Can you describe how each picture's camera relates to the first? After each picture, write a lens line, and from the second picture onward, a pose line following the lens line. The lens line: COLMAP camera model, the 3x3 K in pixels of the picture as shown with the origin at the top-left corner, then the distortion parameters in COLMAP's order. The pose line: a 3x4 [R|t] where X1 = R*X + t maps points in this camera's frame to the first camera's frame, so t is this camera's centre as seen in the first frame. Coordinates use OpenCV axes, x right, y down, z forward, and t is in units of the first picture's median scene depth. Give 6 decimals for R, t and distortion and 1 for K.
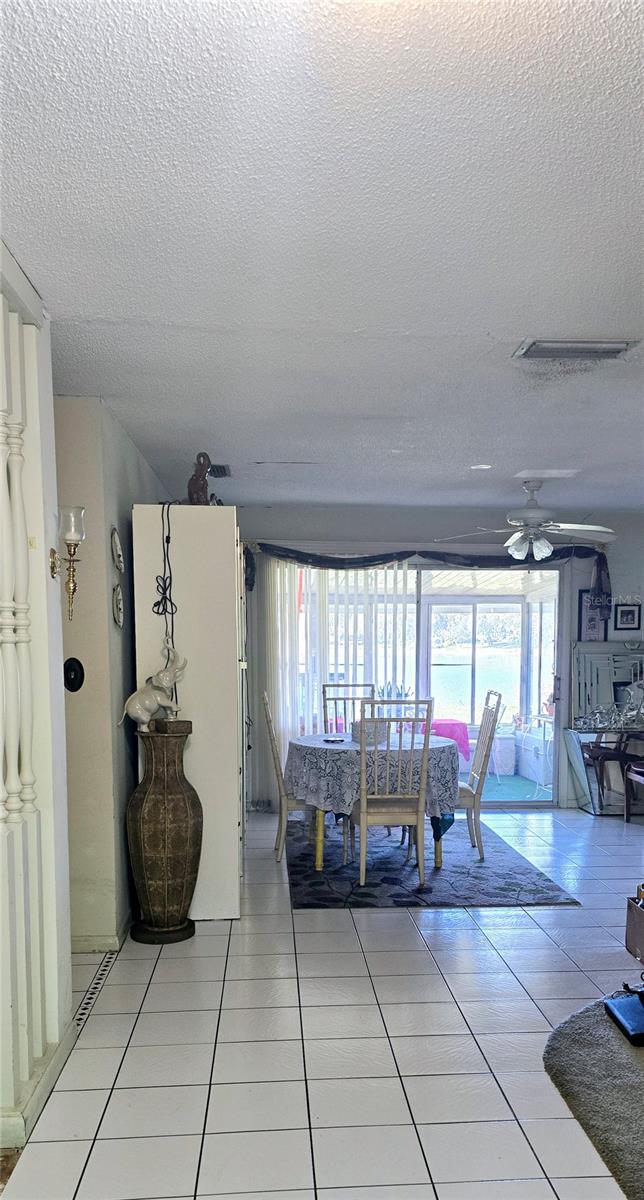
lens RADIAL K [[770.7, 0, 318.5], [0, 770.7, 601.5], [0, 0, 1]] dist [0.002485, 0.000122]
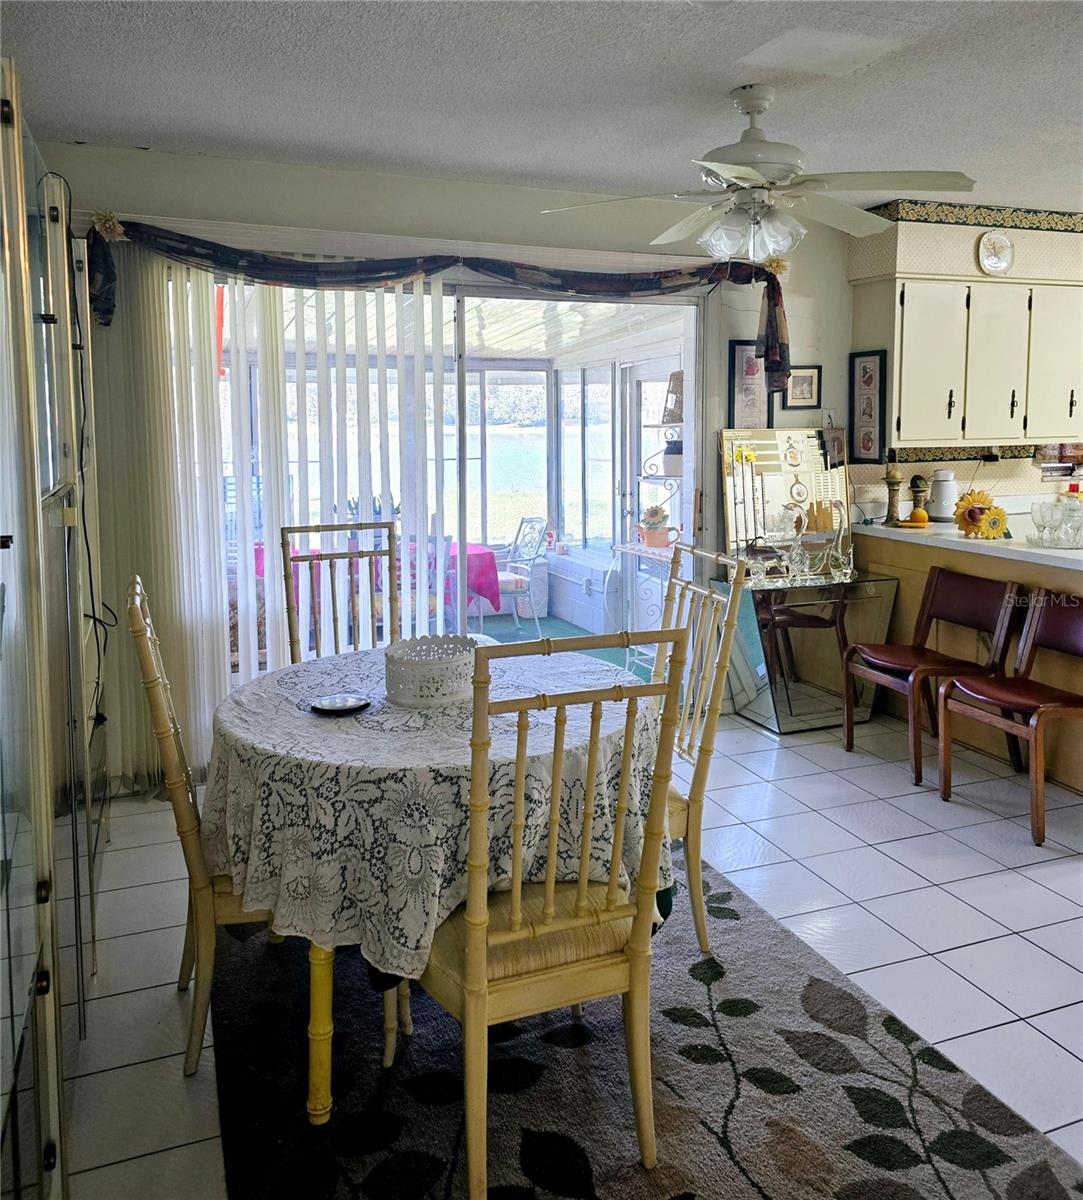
lens RADIAL K [[980.5, 0, 559.1], [0, 980.5, 487.5], [0, 0, 1]] dist [0.066849, -0.030331]
pose [[0.951278, -0.027261, 0.307126, -0.015720], [-0.008912, 0.993237, 0.115765, 0.010732], [-0.308204, -0.112862, 0.944602, 0.336736]]
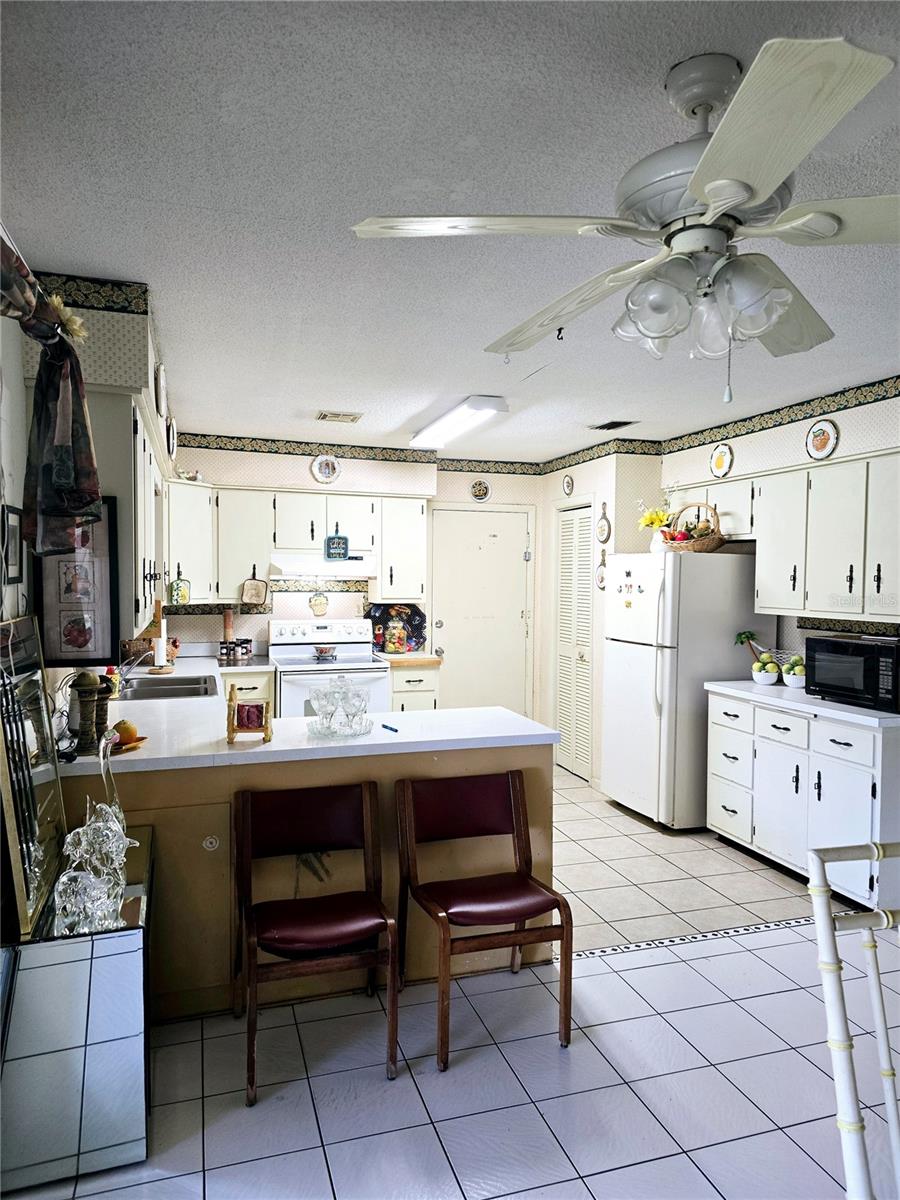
lens RADIAL K [[804.0, 0, 454.8], [0, 804.0, 600.6], [0, 0, 1]] dist [0.073374, -0.004620]
pose [[-0.247485, -0.031833, 0.968369, 0.001951], [-0.052001, 0.998456, 0.019532, 0.028114], [-0.967495, -0.045522, -0.248758, 0.926198]]
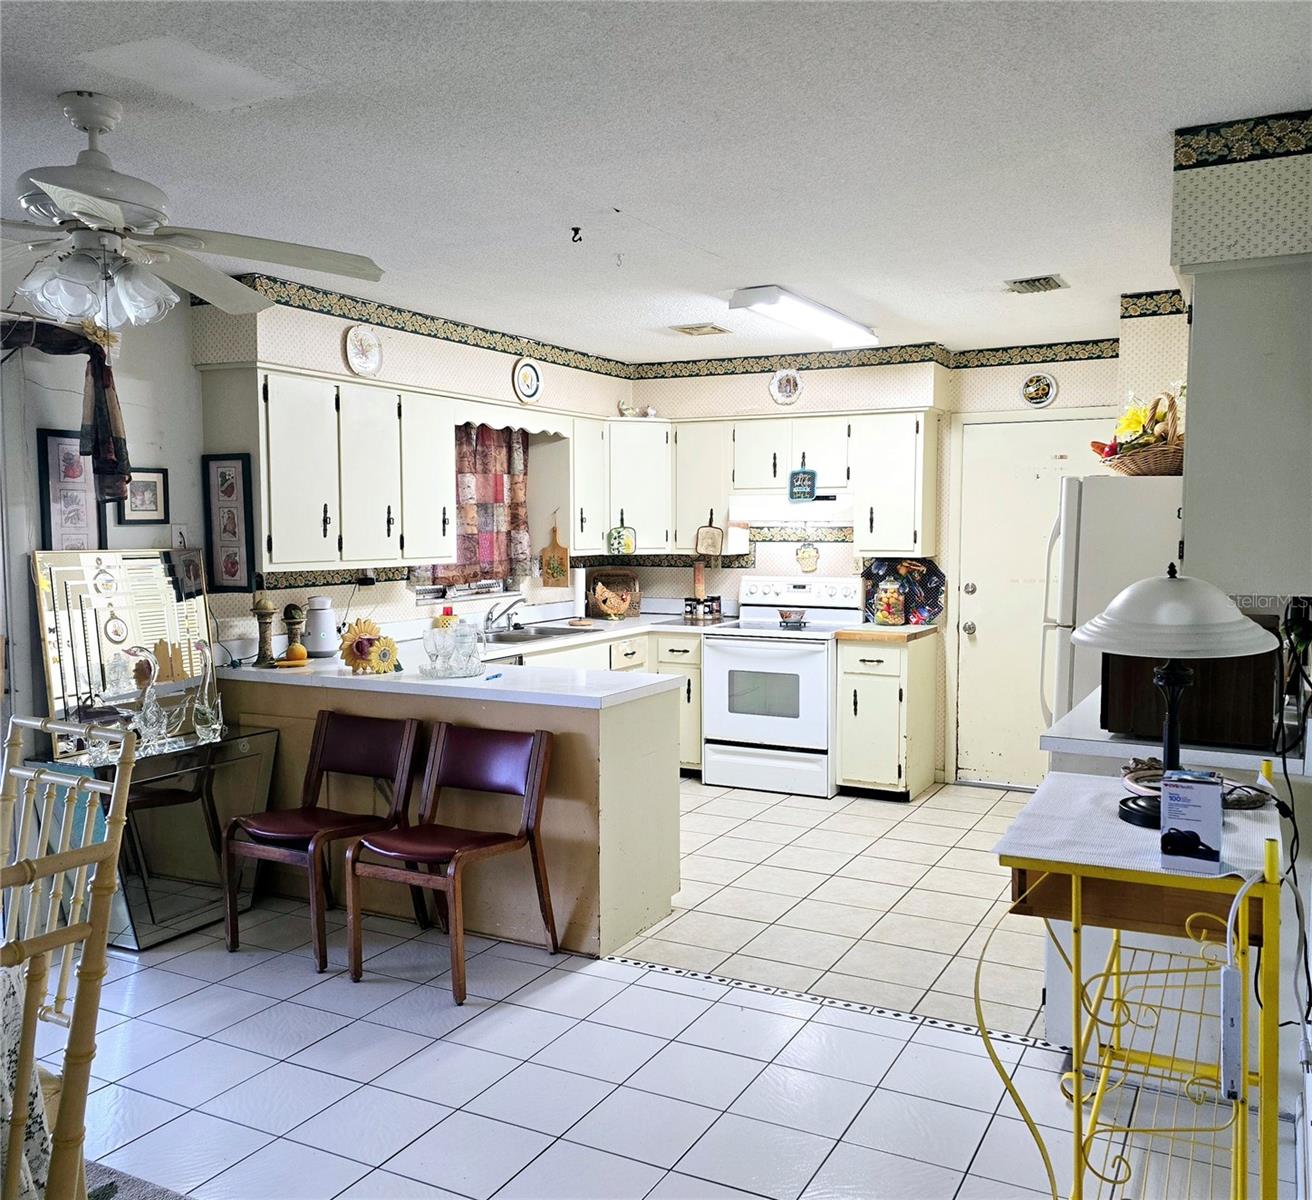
lens RADIAL K [[1169.8, 0, 653.2], [0, 1169.8, 603.6], [0, 0, 1]] dist [0.090278, -0.081643]
pose [[0.530540, -0.055944, 0.845812, -0.043272], [-0.038620, 0.995188, 0.090049, 0.008605], [-0.846780, -0.080440, 0.525827, 0.372222]]
